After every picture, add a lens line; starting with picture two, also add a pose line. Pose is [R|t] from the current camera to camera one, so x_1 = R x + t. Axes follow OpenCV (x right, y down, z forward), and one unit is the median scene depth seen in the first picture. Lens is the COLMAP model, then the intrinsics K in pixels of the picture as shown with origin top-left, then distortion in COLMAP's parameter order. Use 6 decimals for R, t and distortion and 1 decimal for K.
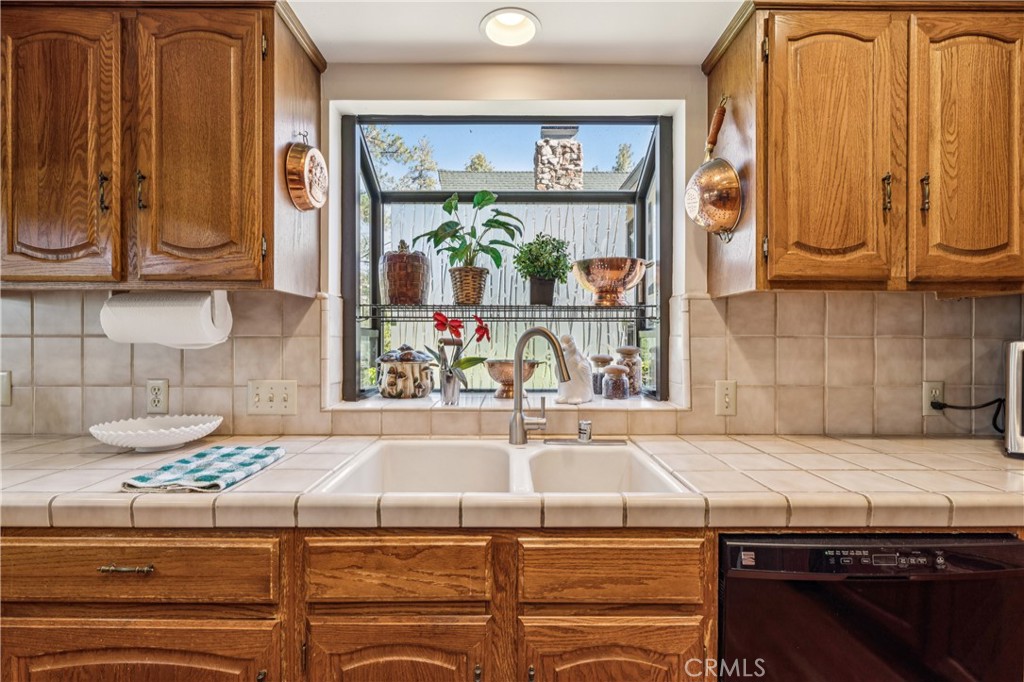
lens RADIAL K [[466.7, 0, 512.1], [0, 466.7, 342.5], [0, 0, 1]] dist [-0.002003, 0.000029]
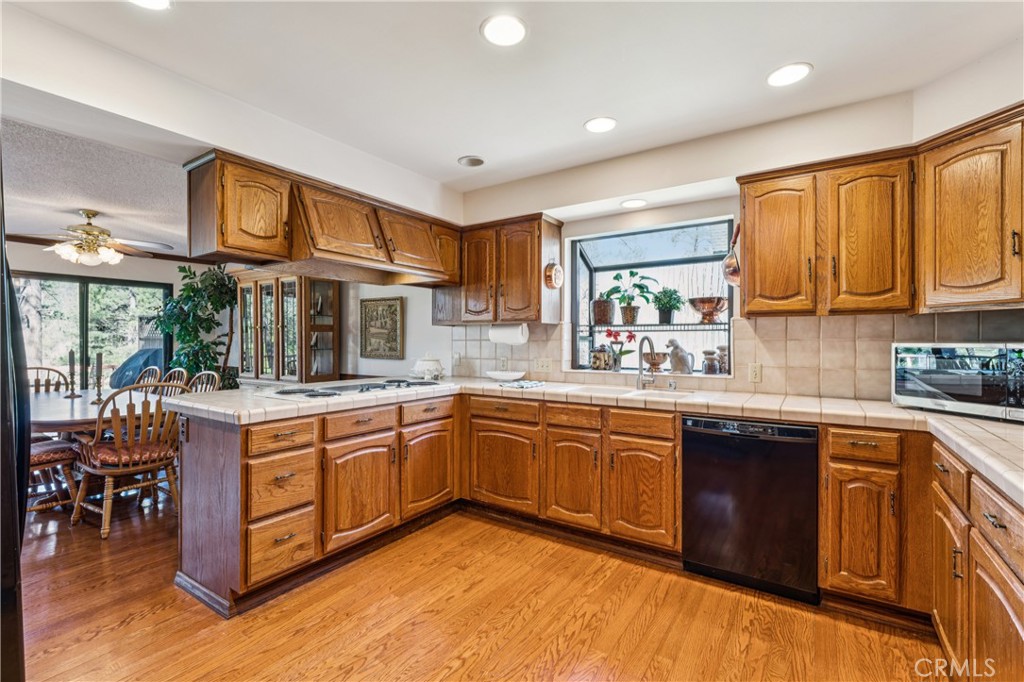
lens RADIAL K [[466.9, 0, 512.0], [0, 466.9, 341.0], [0, 0, 1]] dist [0.000797, 0.000112]
pose [[0.829620, -0.000655, -0.558328, 0.726510], [-0.003564, 0.999973, -0.006468, 0.007895], [0.558317, 0.007355, 0.829595, -1.131646]]
